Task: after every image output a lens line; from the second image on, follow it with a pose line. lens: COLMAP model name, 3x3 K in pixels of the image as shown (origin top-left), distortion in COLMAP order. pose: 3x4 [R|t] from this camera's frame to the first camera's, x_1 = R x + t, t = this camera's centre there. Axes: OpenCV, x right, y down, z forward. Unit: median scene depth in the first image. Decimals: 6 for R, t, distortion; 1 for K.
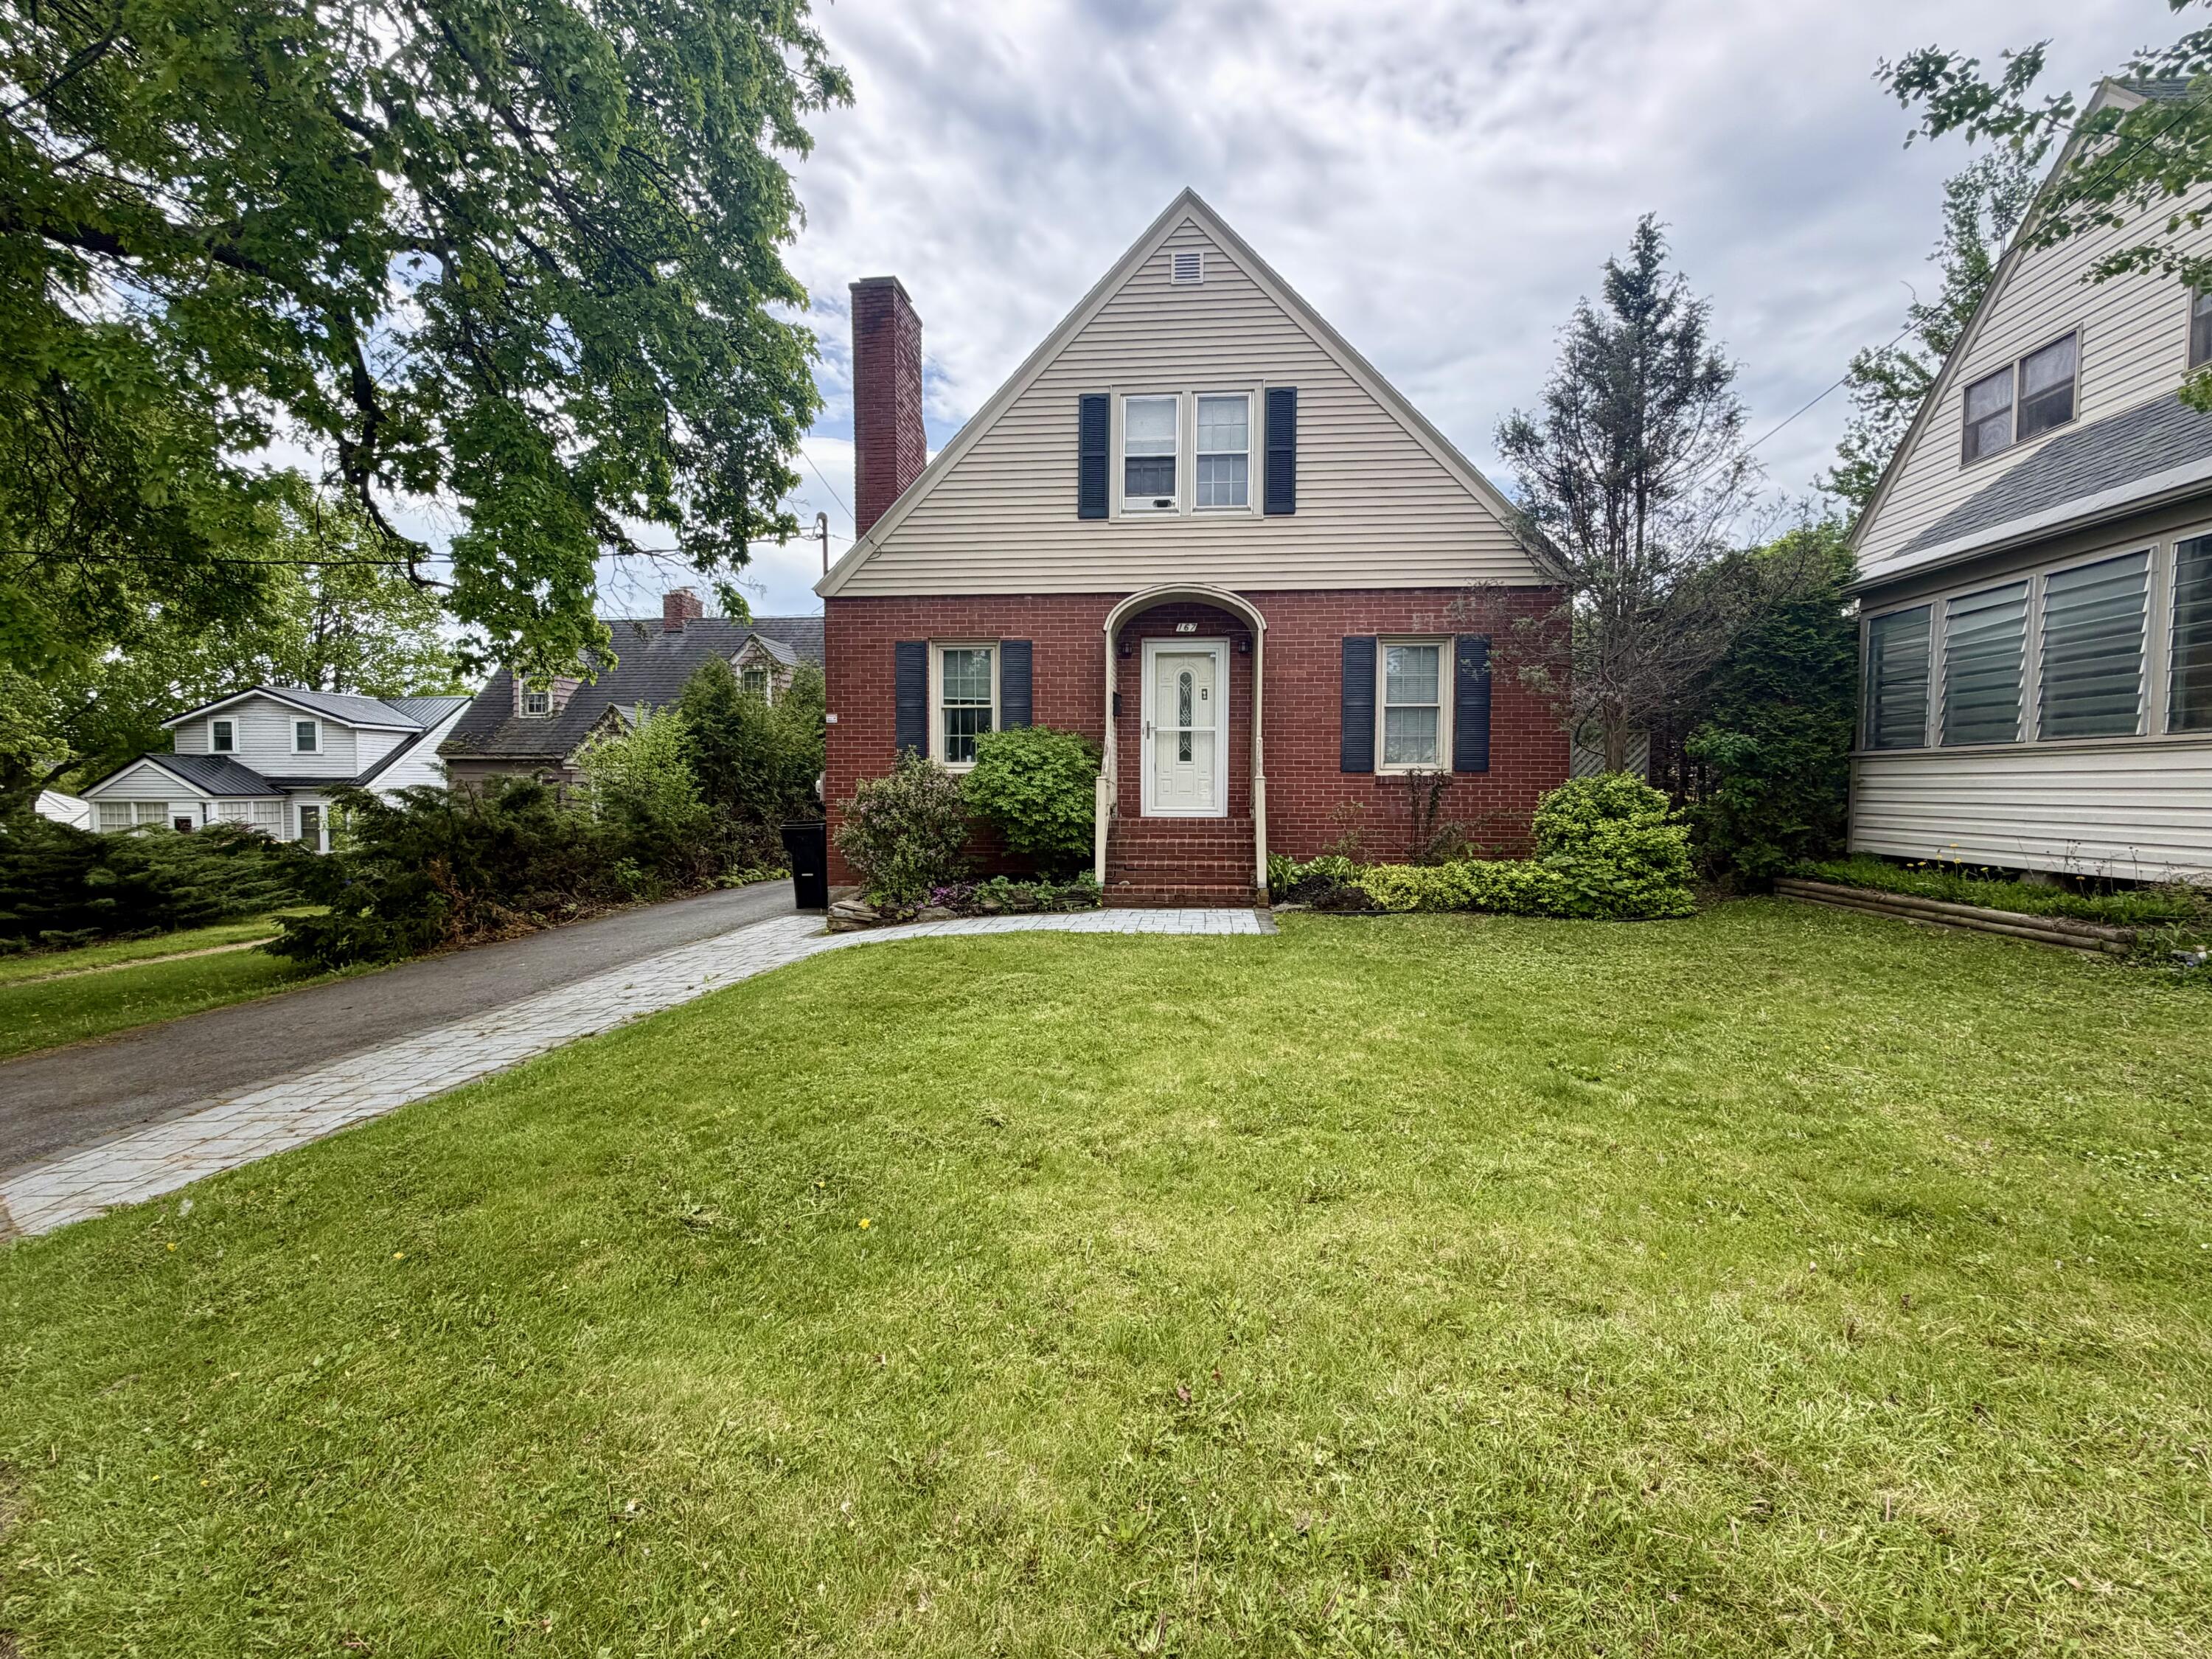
lens RADIAL K [[986.4, 0, 1111.4], [0, 986.4, 827.4], [0, 0, 1]] dist [0.002820, -0.001012]
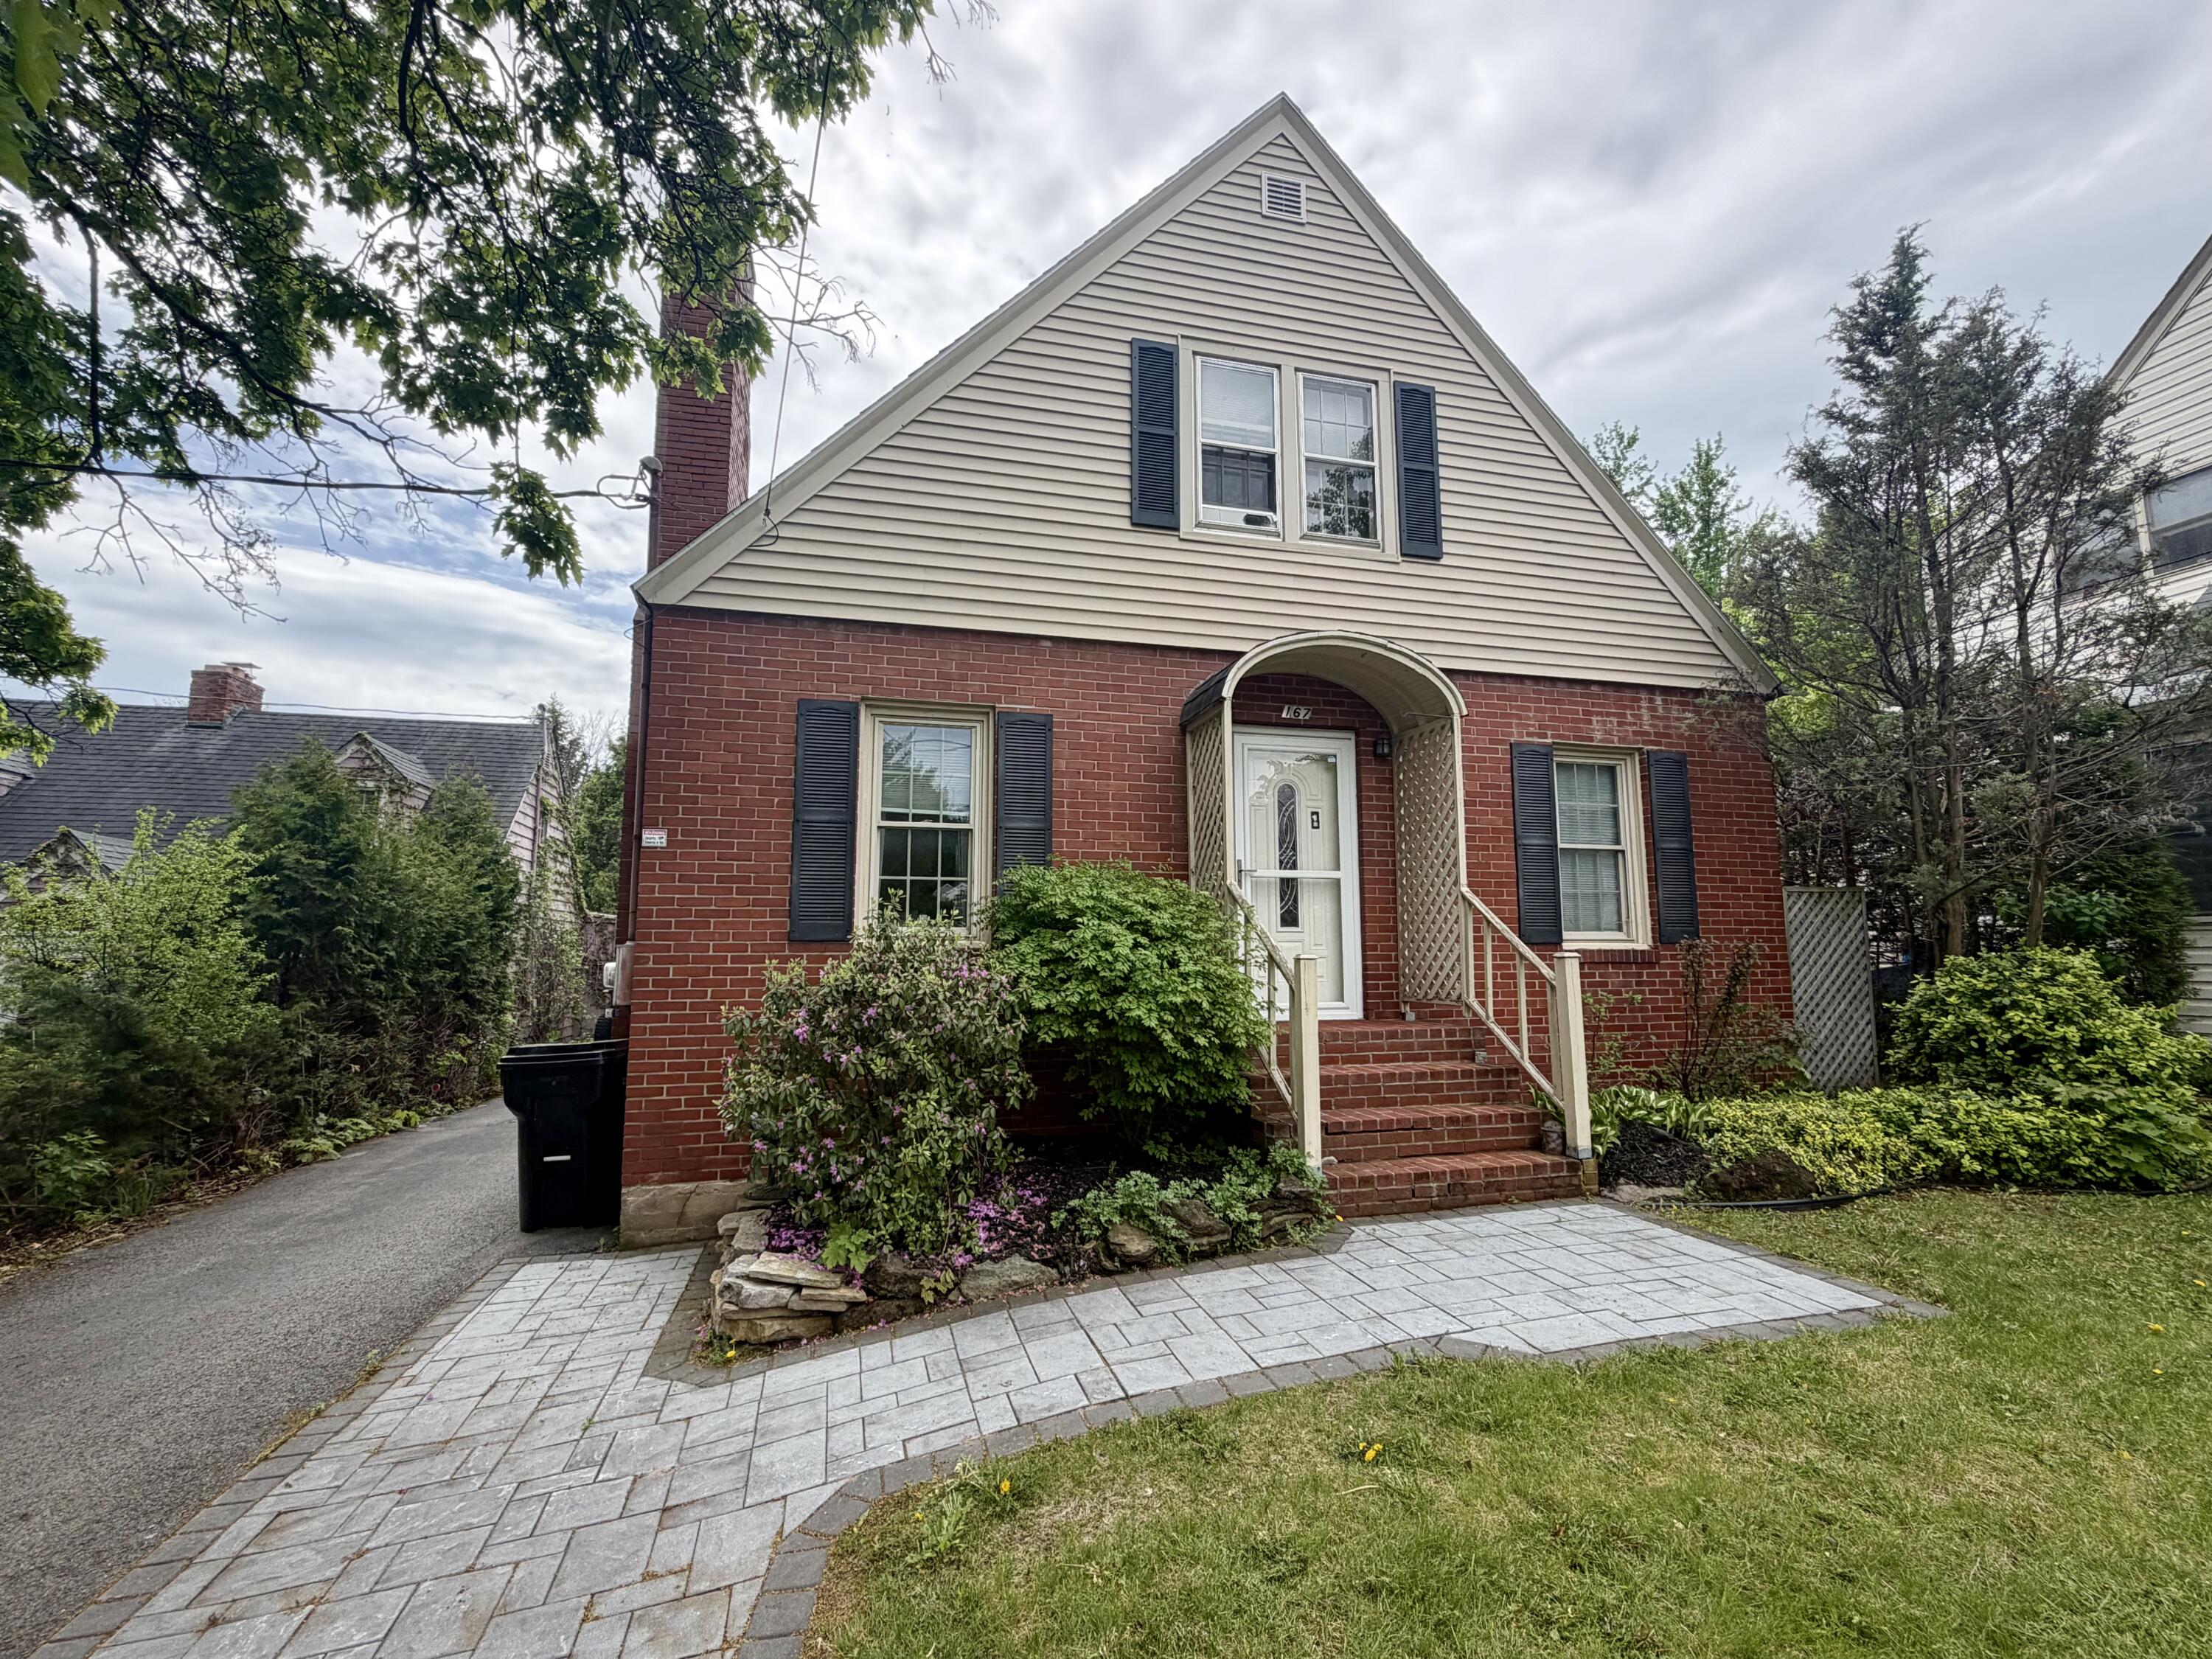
lens RADIAL K [[986.4, 0, 1101.3], [0, 986.4, 830.8], [0, 0, 1]] dist [0.002820, -0.001012]
pose [[0.938958, 0.038370, 0.341886, -0.251385], [0.019901, 0.986039, -0.165321, -0.027817], [-0.343456, 0.162034, 0.925085, 0.474641]]
